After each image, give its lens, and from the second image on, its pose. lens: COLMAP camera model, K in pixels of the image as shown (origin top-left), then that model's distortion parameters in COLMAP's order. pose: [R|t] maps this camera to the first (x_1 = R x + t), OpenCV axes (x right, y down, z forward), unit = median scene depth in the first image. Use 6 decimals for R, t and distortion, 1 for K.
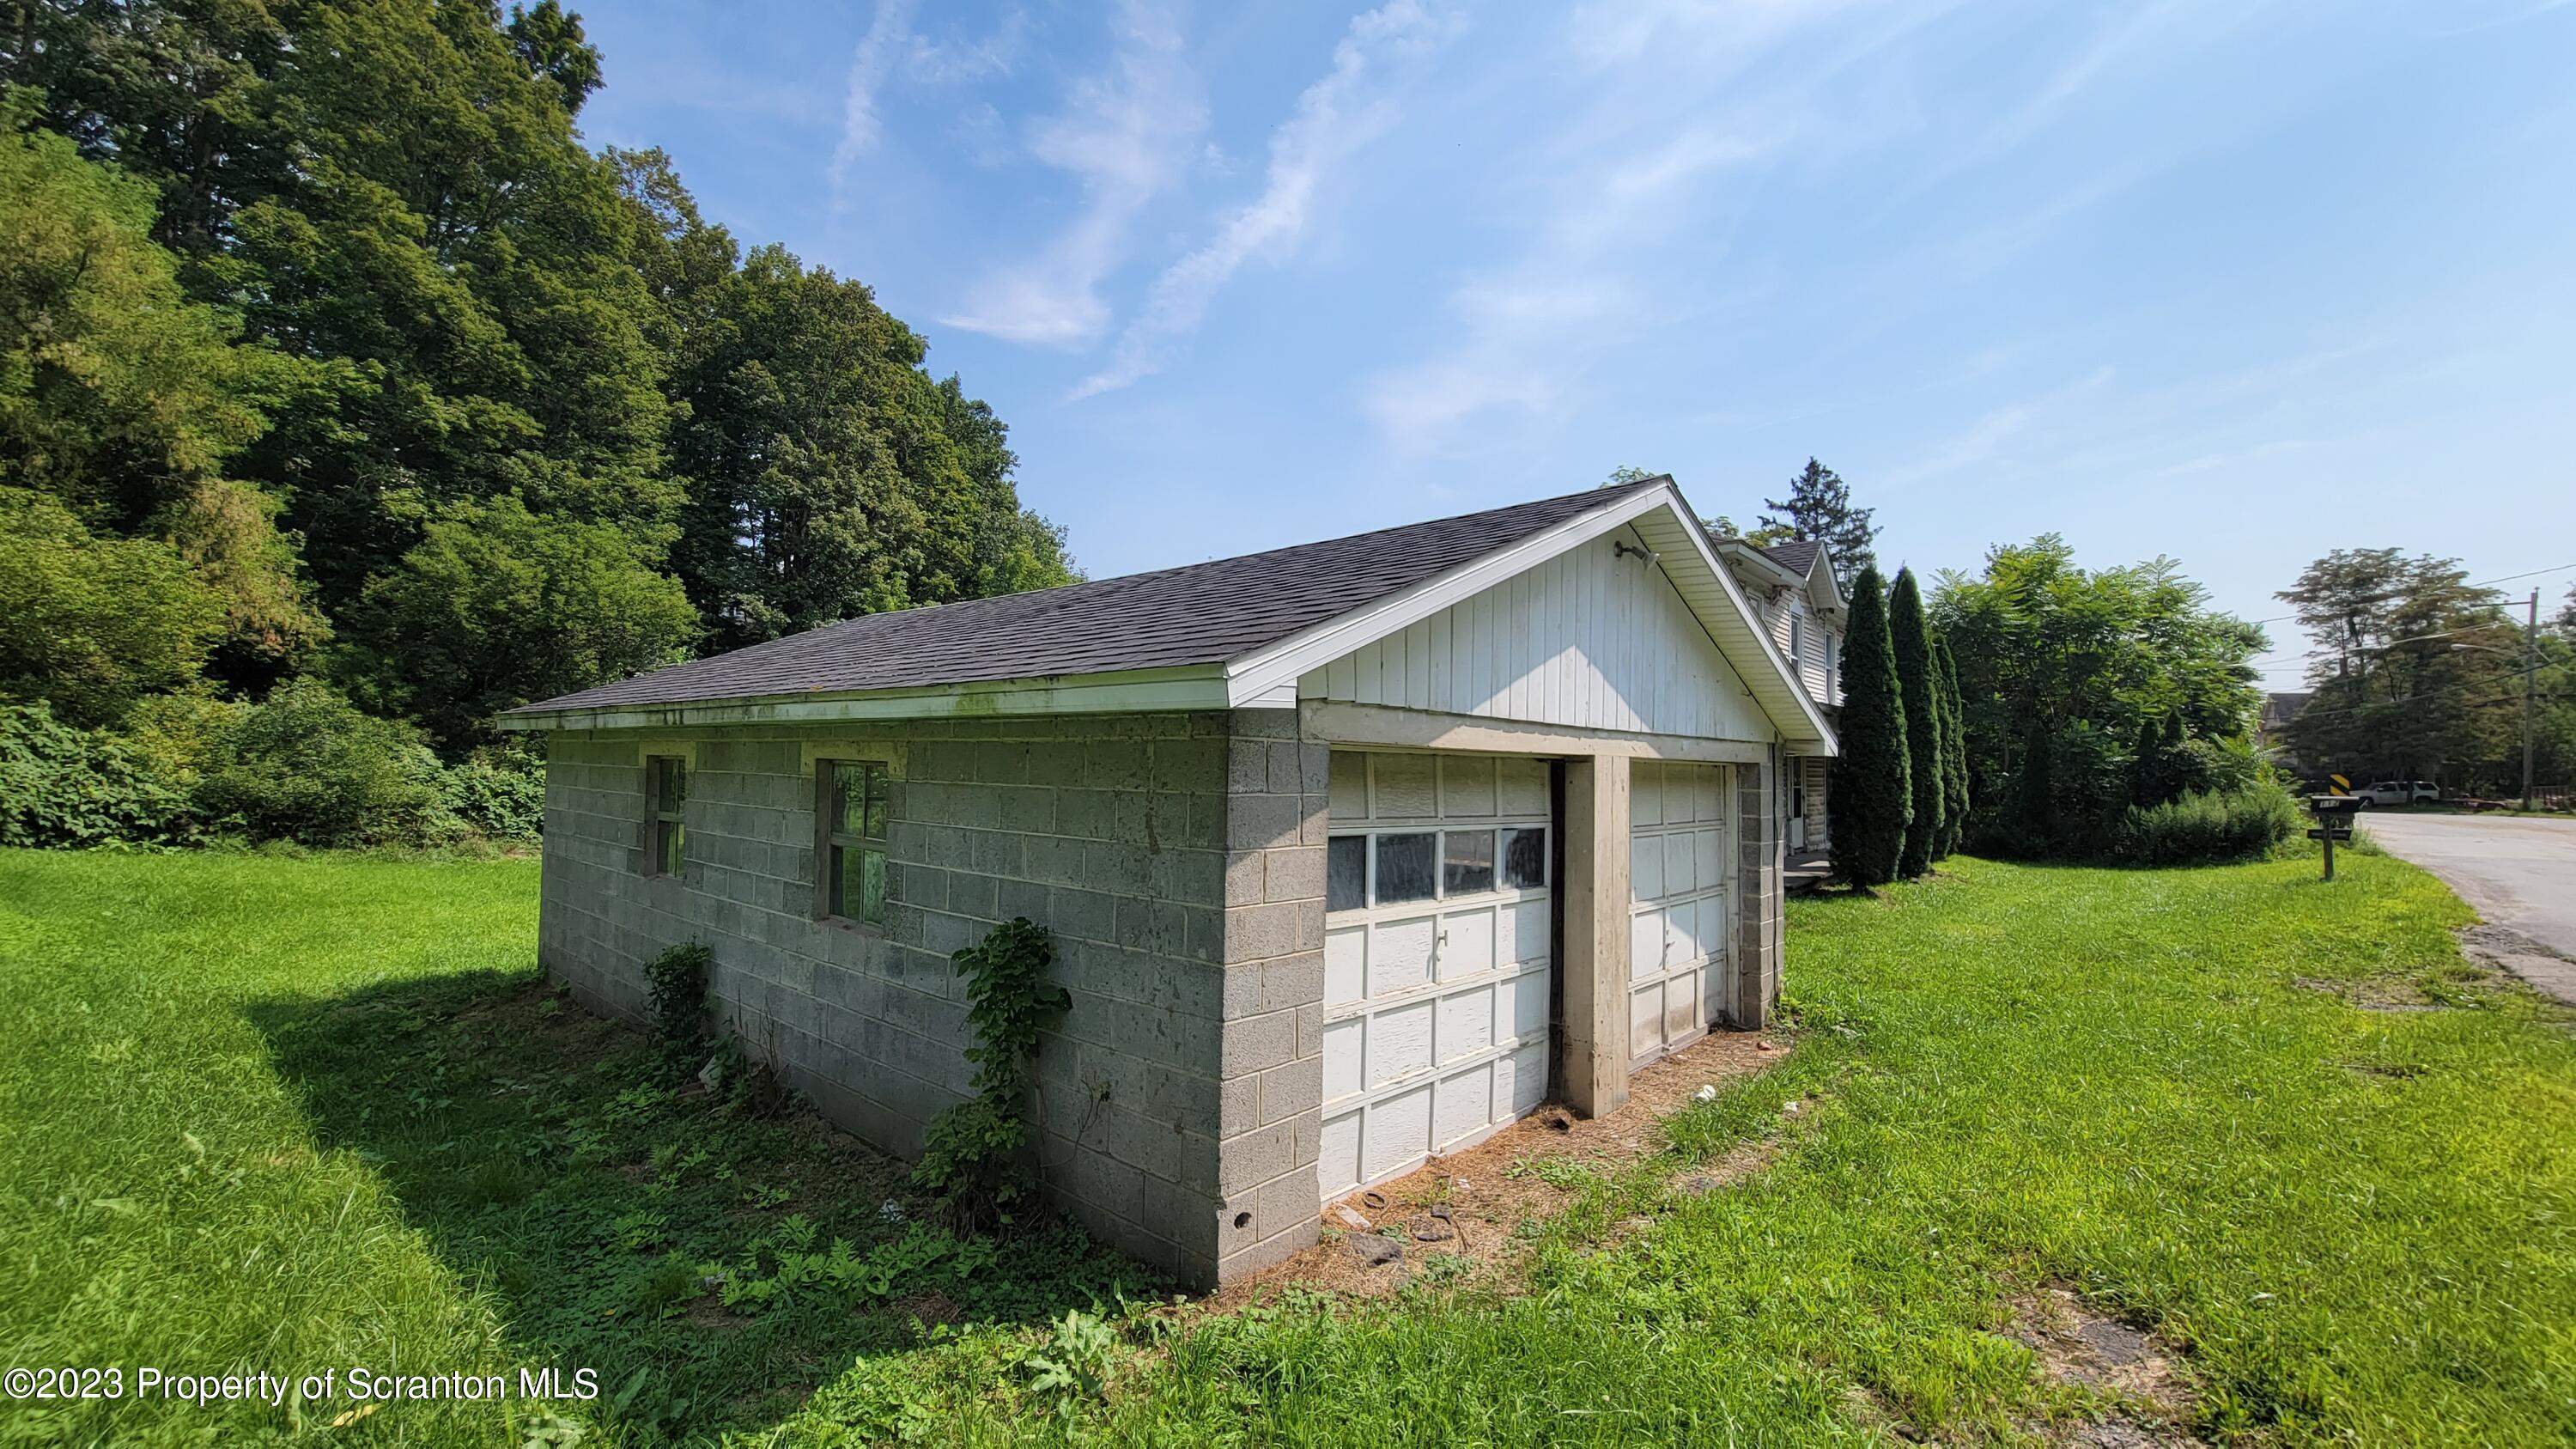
lens RADIAL K [[1050.8, 0, 1299.9], [0, 1050.8, 704.0], [0, 0, 1]] dist [0.002792, -0.000476]
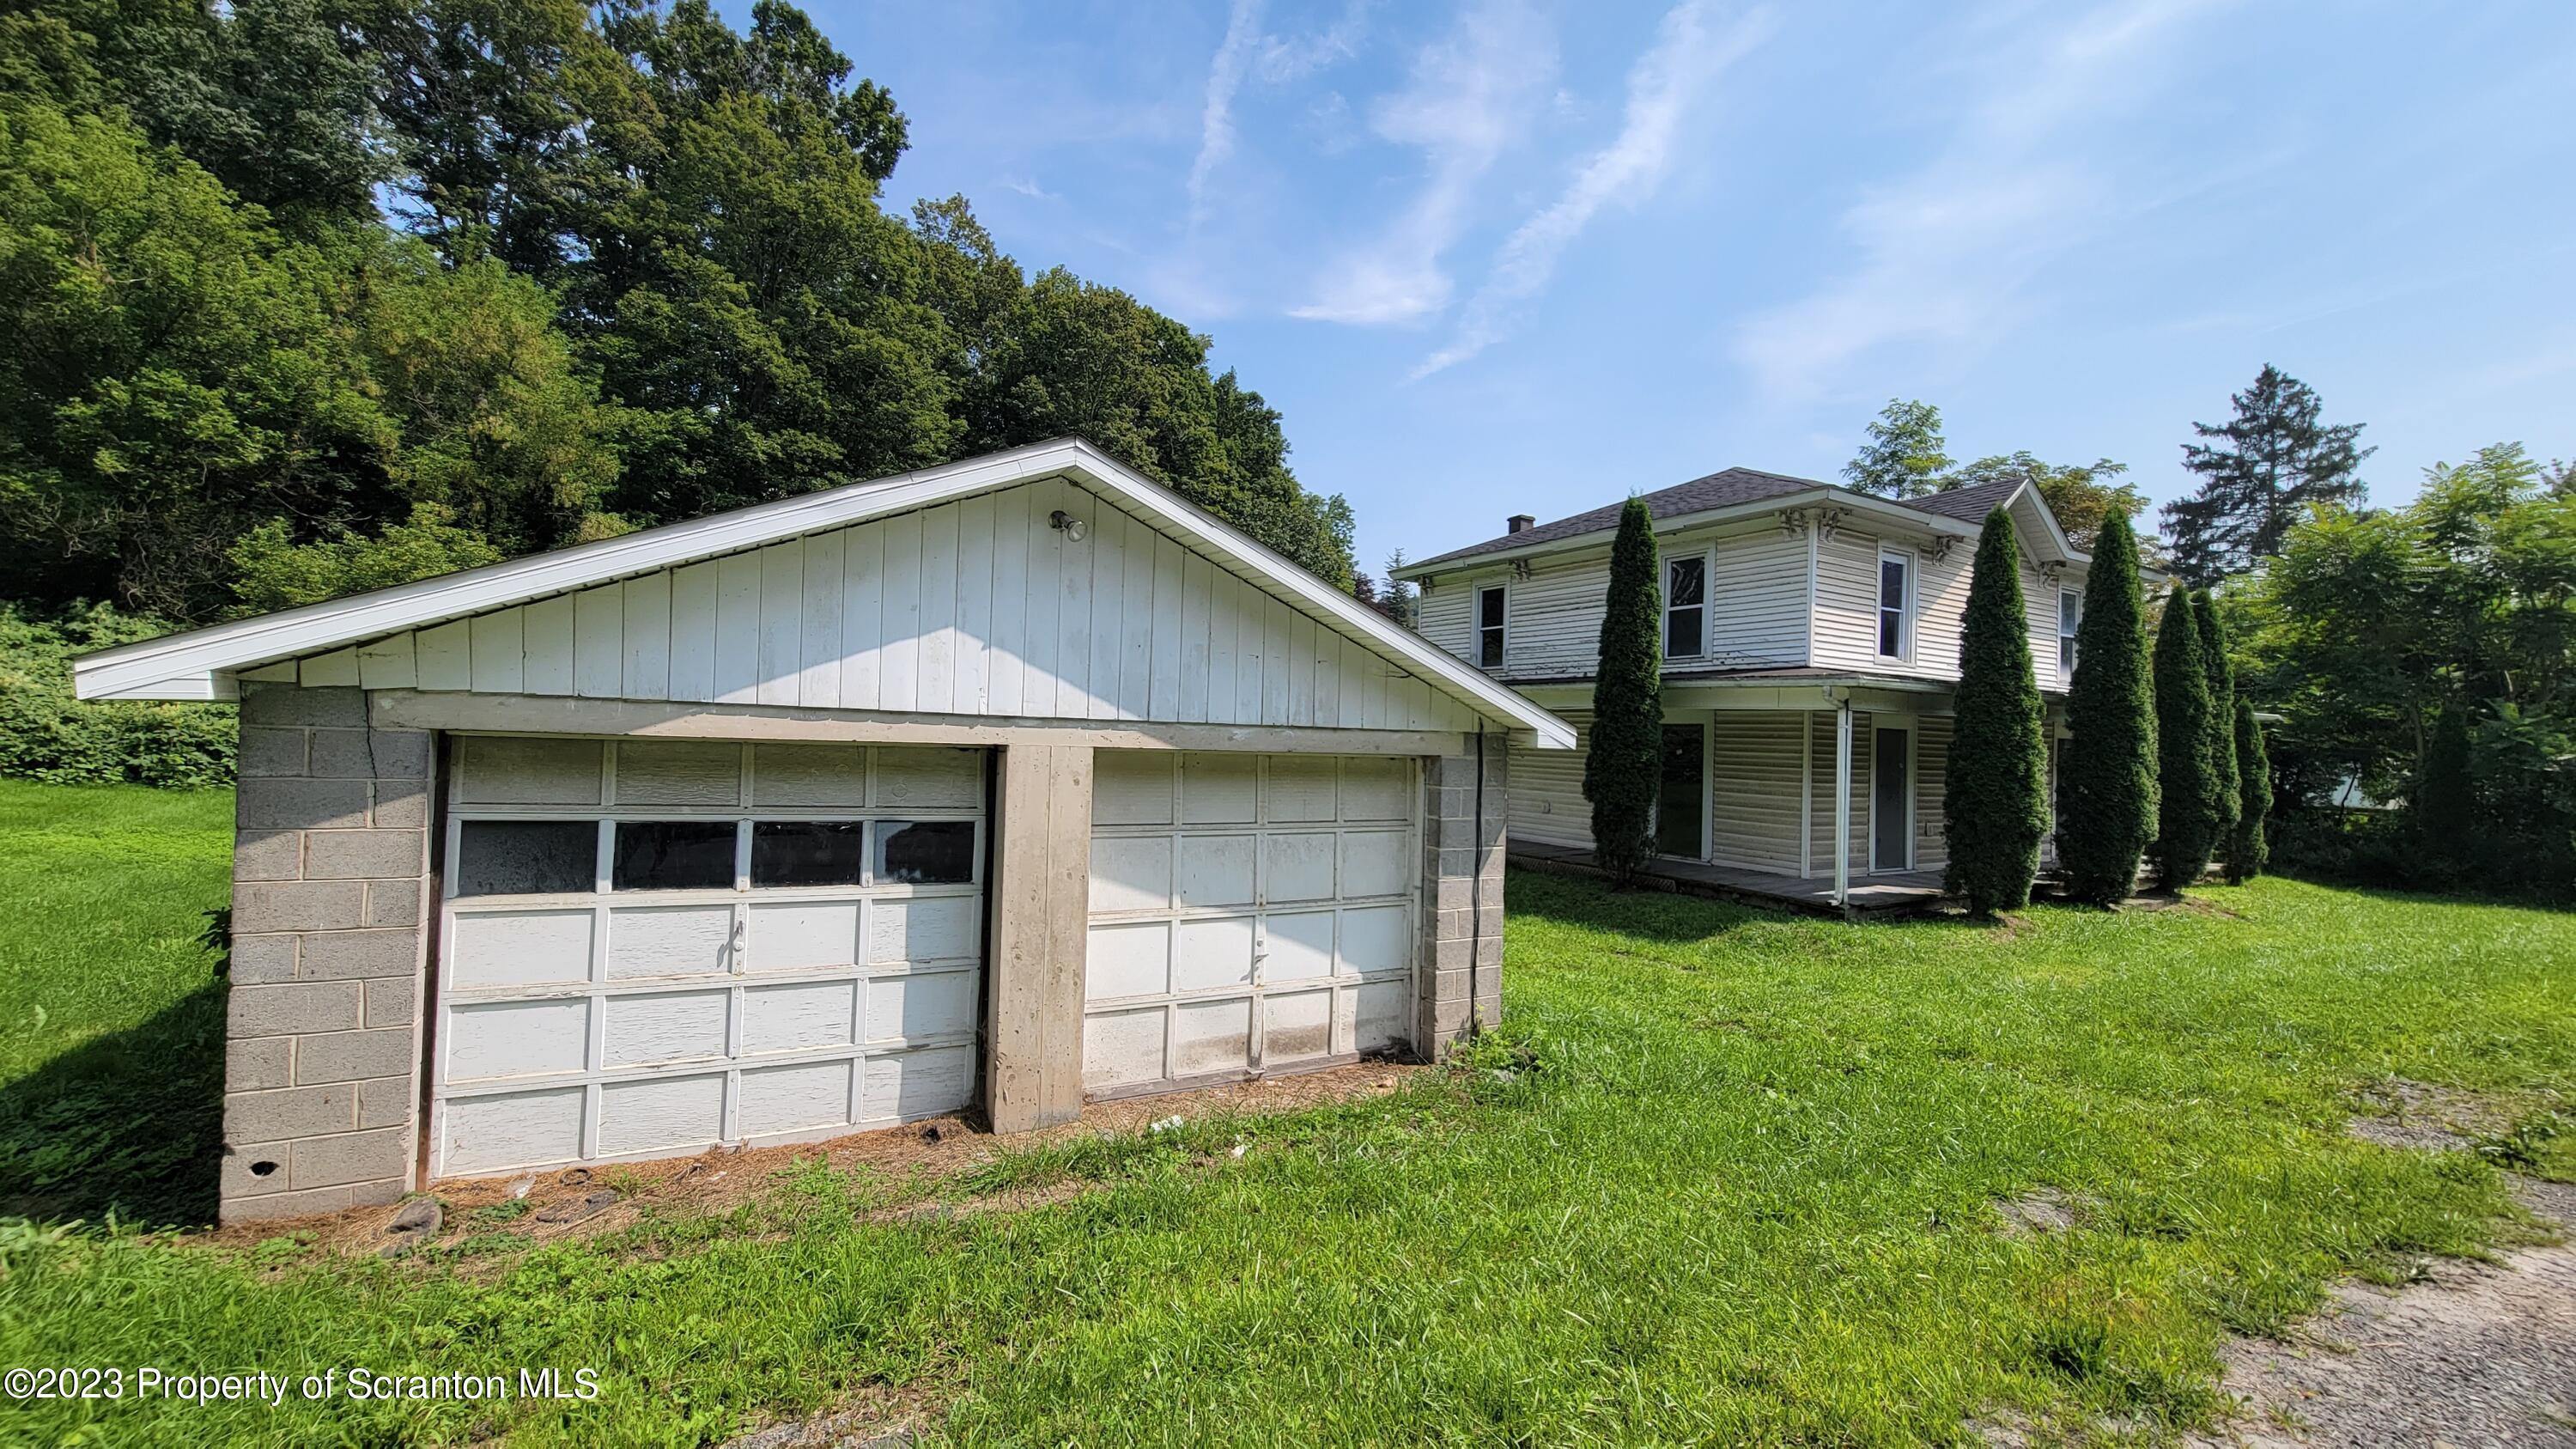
lens RADIAL K [[1050.8, 0, 1292.6], [0, 1050.8, 728.7], [0, 0, 1]] dist [0.002792, -0.000476]
pose [[0.944676, 0.010231, -0.327845, 0.137164], [0.004000, 0.999080, 0.042705, -0.000755], [0.327980, -0.041654, 0.943766, 0.035398]]
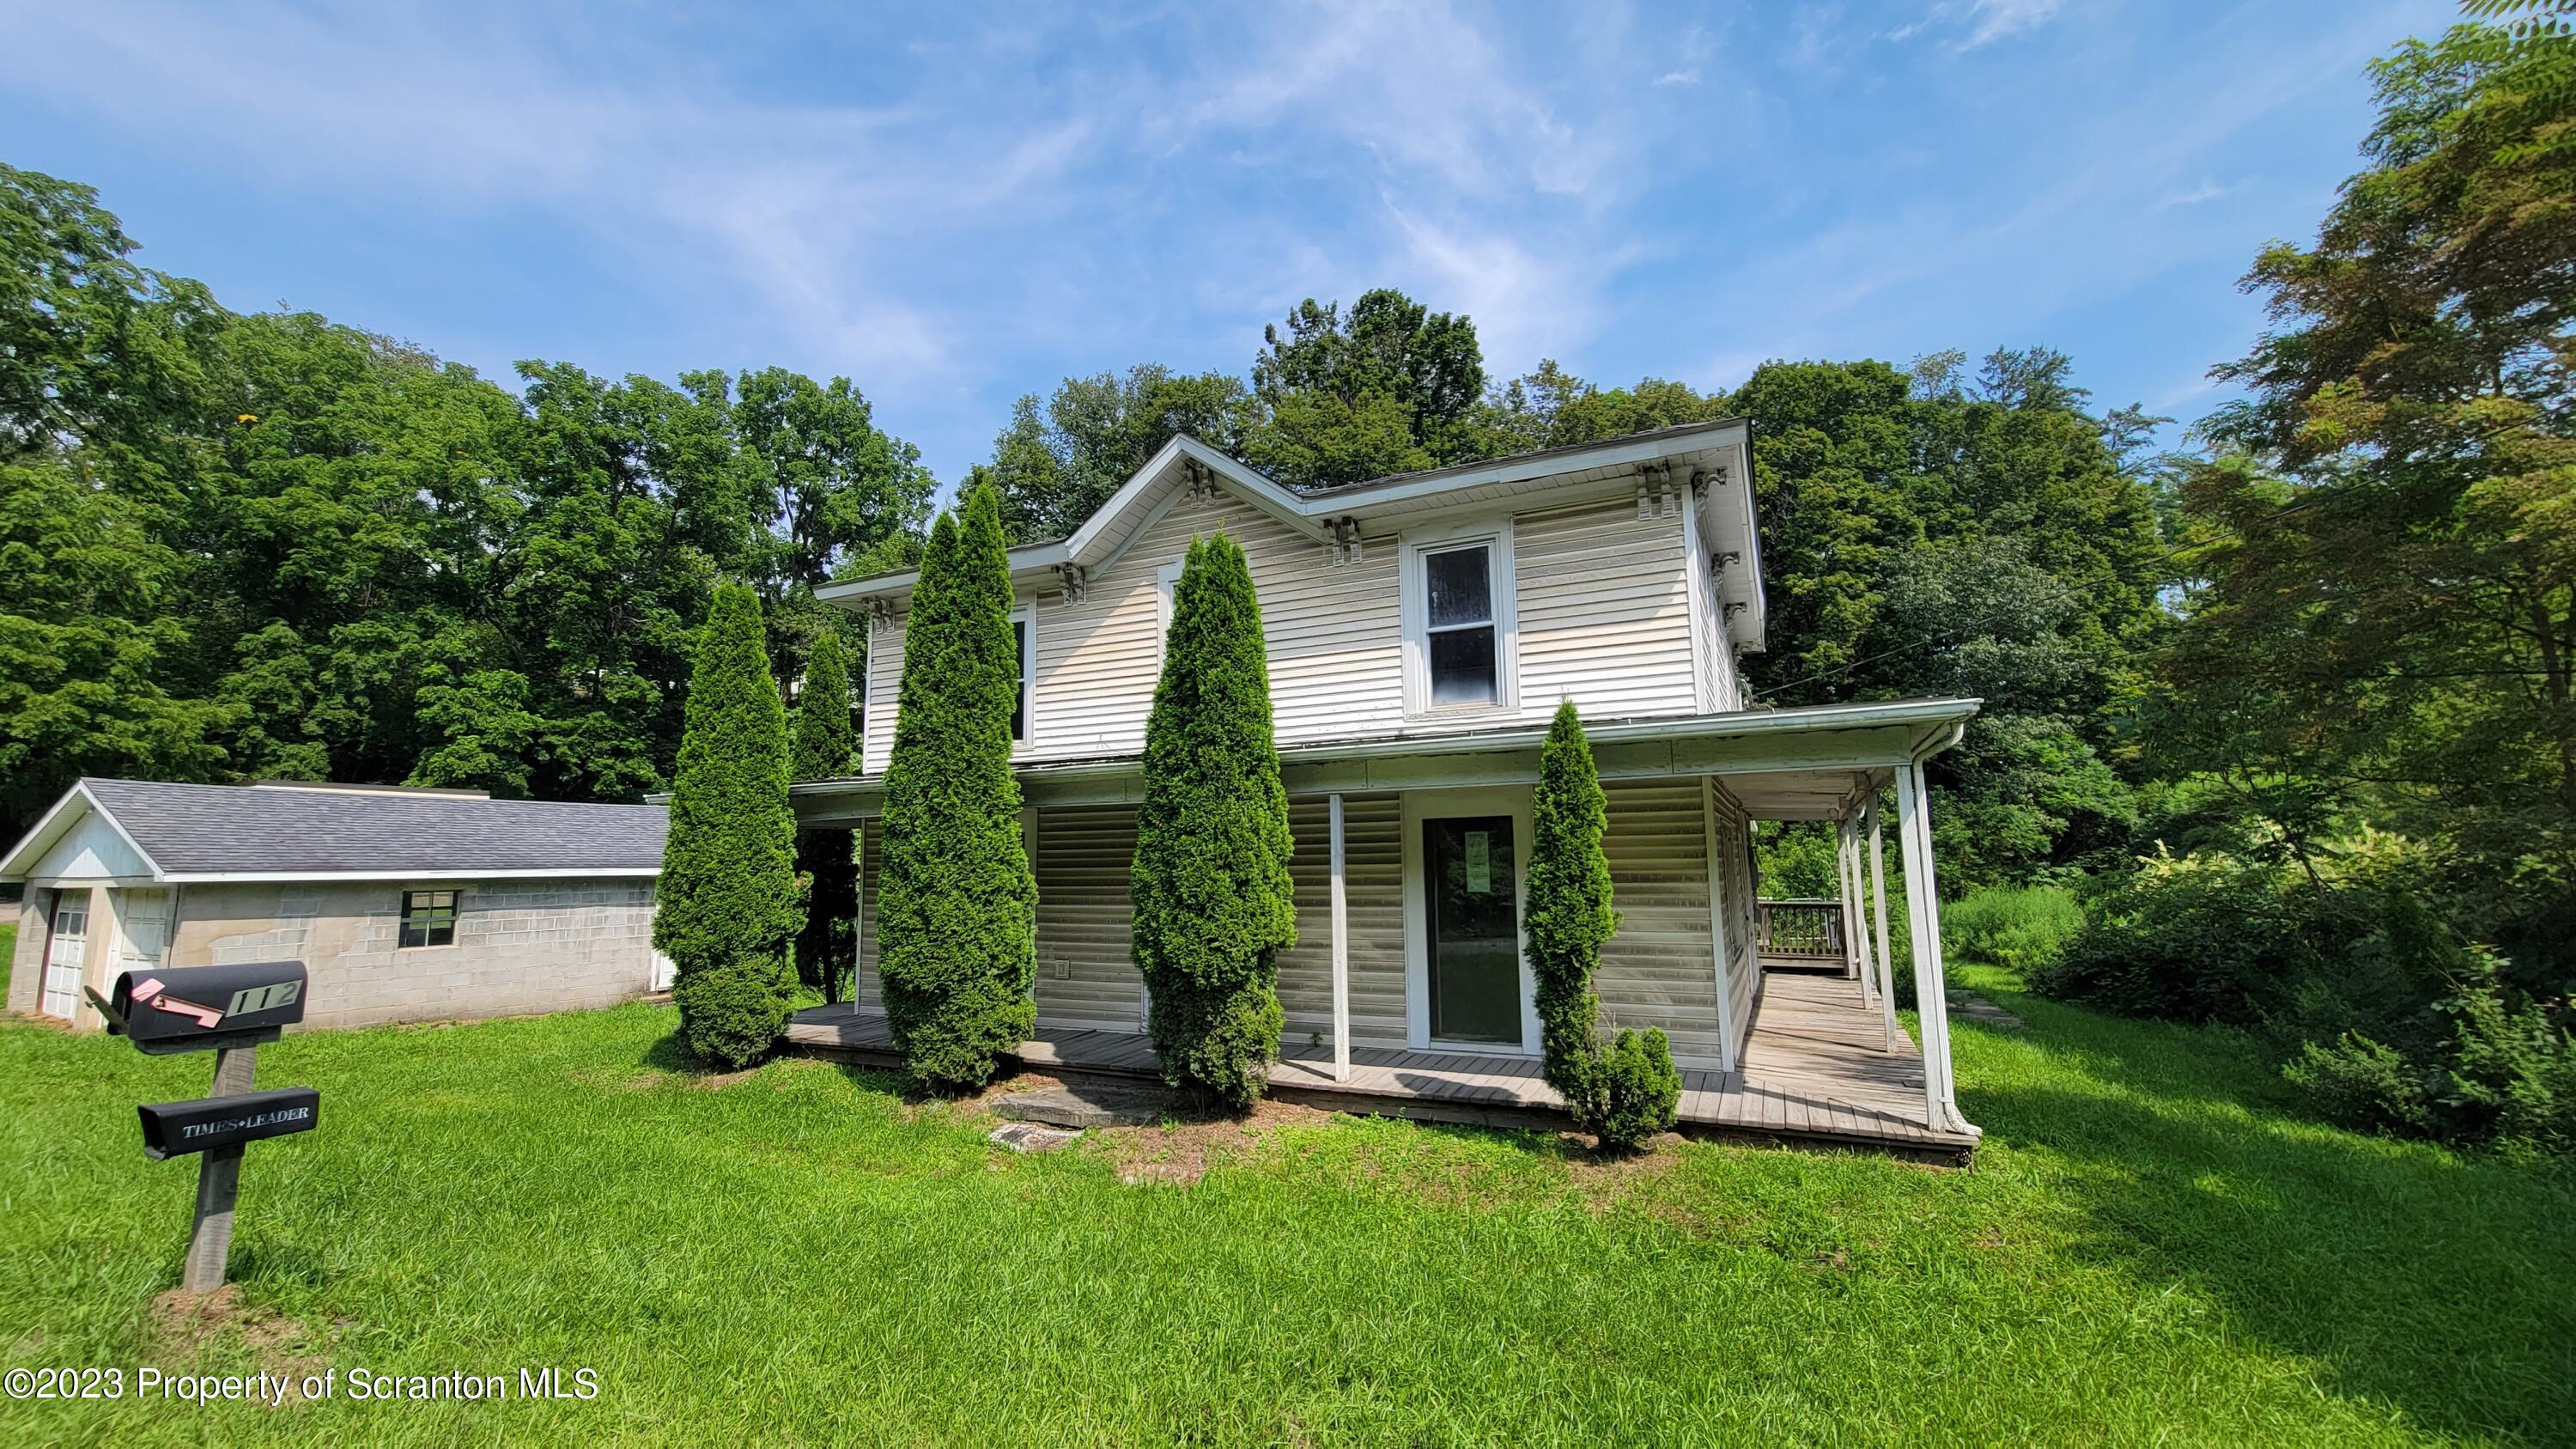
lens RADIAL K [[1050.8, 0, 1290.5], [0, 1050.8, 726.0], [0, 0, 1]] dist [0.002792, -0.000476]
pose [[0.260290, -0.147023, -0.954271, 0.533851], [0.078464, 0.988291, -0.130862, 0.034278], [0.962337, -0.040813, 0.268778, 0.485534]]
